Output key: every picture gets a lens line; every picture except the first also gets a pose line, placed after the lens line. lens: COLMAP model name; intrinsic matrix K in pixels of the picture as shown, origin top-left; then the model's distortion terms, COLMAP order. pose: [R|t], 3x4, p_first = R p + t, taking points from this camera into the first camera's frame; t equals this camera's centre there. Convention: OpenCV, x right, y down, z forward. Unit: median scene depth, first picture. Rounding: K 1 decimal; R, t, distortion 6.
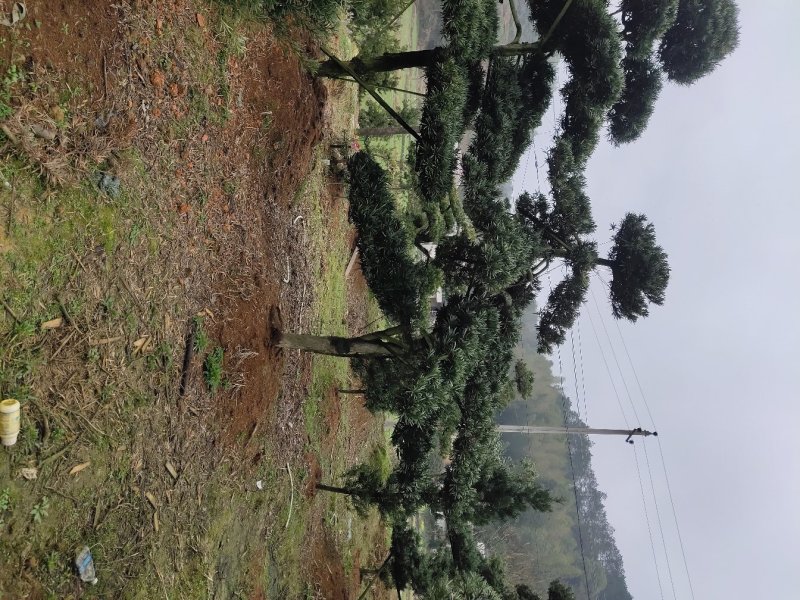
lens RADIAL K [[579.3, 0, 403.3], [0, 579.3, 298.4], [0, 0, 1]] dist [-0.008897, 0.066690]
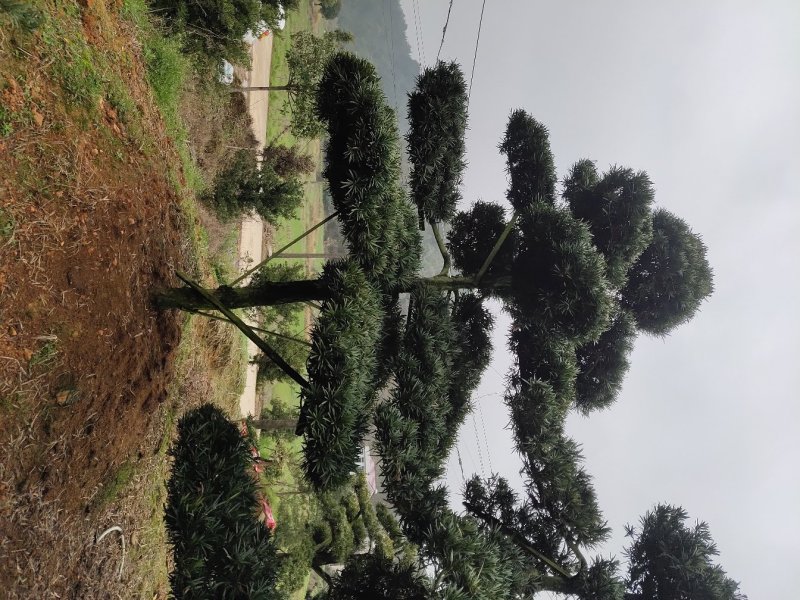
lens RADIAL K [[579.3, 0, 403.3], [0, 579.3, 298.4], [0, 0, 1]] dist [-0.008897, 0.066690]
pose [[0.989165, 0.036654, 0.142160, 0.034617], [0.039247, 0.867065, -0.496647, -0.039302], [-0.141466, 0.496845, 0.856232, 0.368481]]
